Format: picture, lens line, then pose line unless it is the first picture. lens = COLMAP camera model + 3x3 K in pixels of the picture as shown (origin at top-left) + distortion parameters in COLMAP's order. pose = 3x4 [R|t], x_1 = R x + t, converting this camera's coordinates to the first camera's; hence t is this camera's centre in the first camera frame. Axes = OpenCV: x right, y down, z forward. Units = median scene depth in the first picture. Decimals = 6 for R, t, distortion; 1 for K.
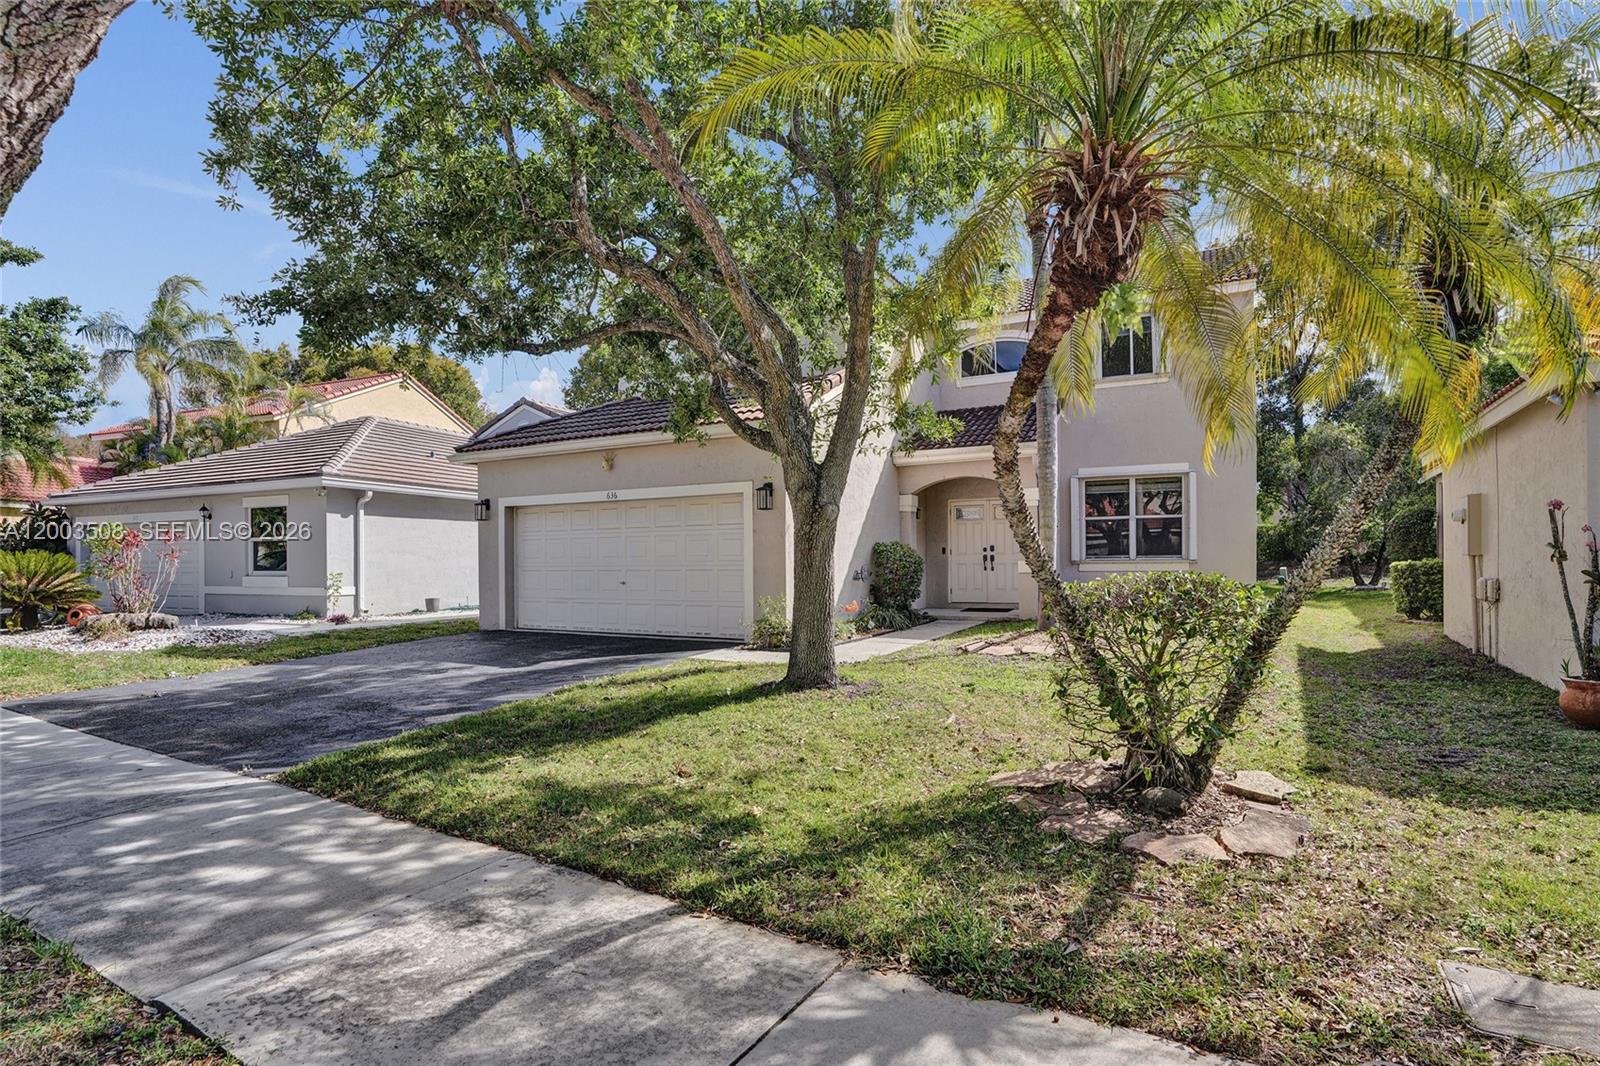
lens RADIAL K [[788.0, 0, 787.4], [0, 788.0, 553.2], [0, 0, 1]] dist [-0.019878, -0.000071]
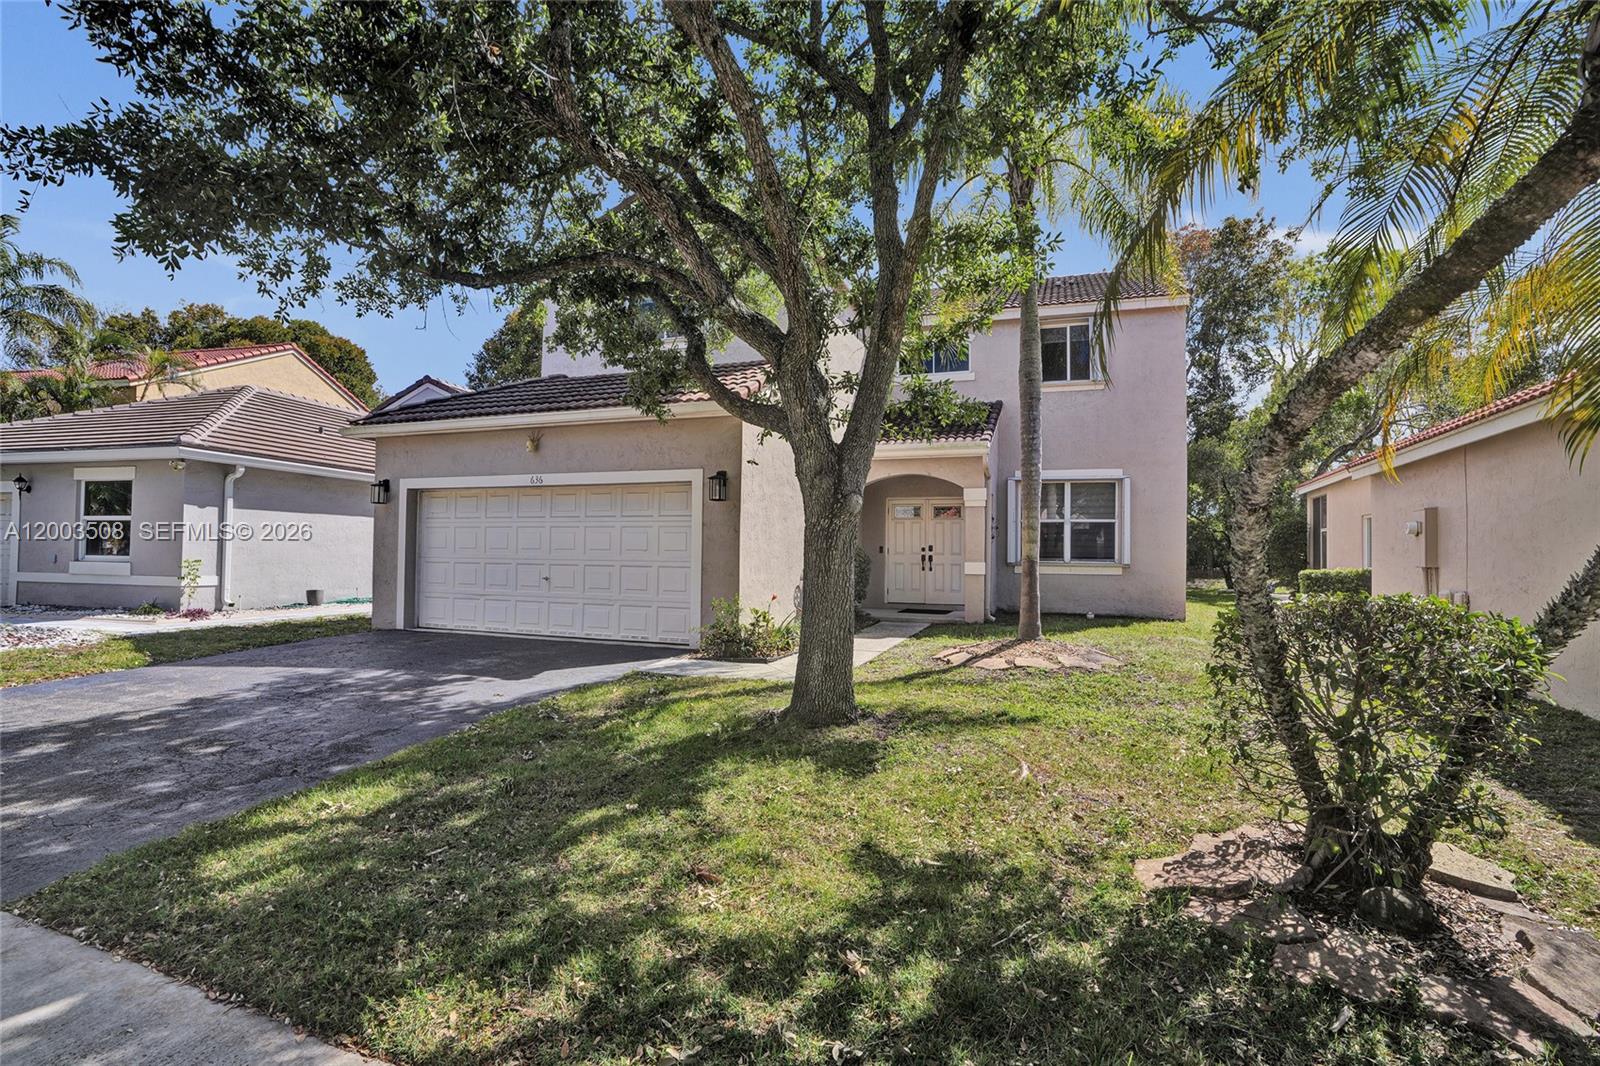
lens RADIAL K [[736.9, 0, 800.0], [0, 736.9, 533.0], [0, 0, 1]] dist [-0.043700, 0.021131]
pose [[0.986561, 0.025632, 0.161367, -0.054833], [-0.022474, 0.999519, -0.021363, -0.002198], [-0.161837, 0.017449, 0.986663, 0.121867]]
